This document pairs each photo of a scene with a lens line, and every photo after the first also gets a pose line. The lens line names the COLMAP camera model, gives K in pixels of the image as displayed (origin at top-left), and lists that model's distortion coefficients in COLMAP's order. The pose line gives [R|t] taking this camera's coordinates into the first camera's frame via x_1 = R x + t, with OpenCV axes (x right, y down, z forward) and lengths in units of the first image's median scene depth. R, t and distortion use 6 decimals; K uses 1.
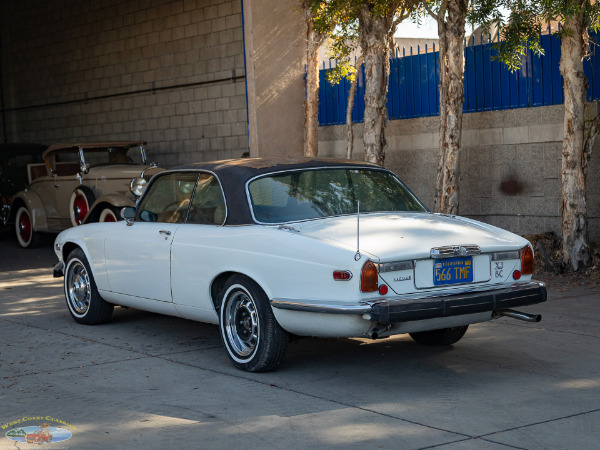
lens RADIAL K [[1306.2, 0, 268.0], [0, 1306.2, 232.7], [0, 0, 1]] dist [-0.002215, 0.000000]
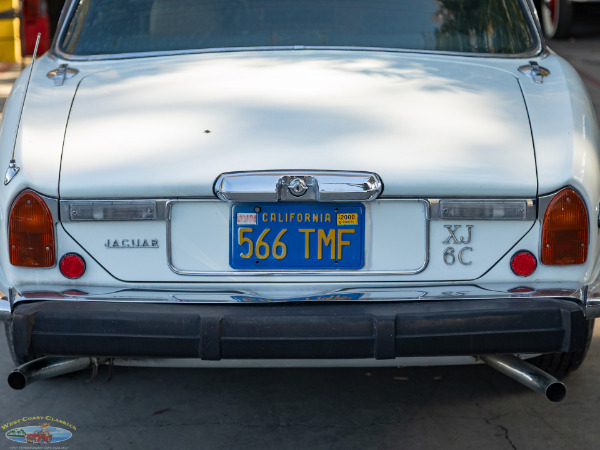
lens RADIAL K [[1306.2, 0, 298.2], [0, 1306.2, 224.3], [0, 0, 1]] dist [-0.002215, 0.000000]
pose [[0.848124, 0.138299, -0.511429, 0.337347], [-0.060761, 0.984349, 0.165422, -0.037080], [0.526302, -0.109224, 0.843253, 0.686583]]
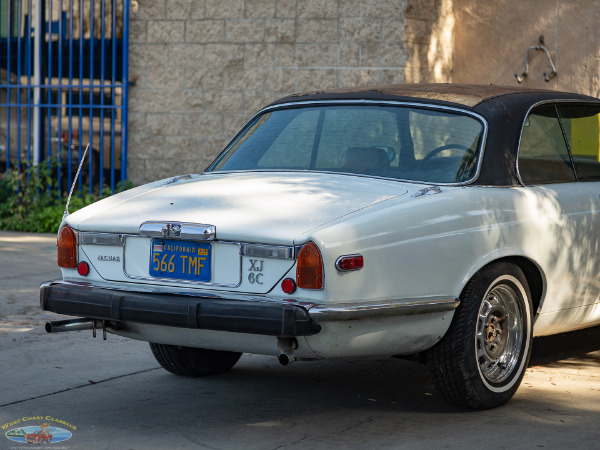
lens RADIAL K [[1912.4, 0, 297.1], [0, 1912.4, 223.1], [0, 0, 1]] dist [-0.044262, 0.000000]
pose [[0.411776, 0.112932, -0.904261, 1.053631], [-0.084448, 0.992750, 0.085528, -0.078498], [0.907364, 0.041145, 0.418327, 0.649884]]
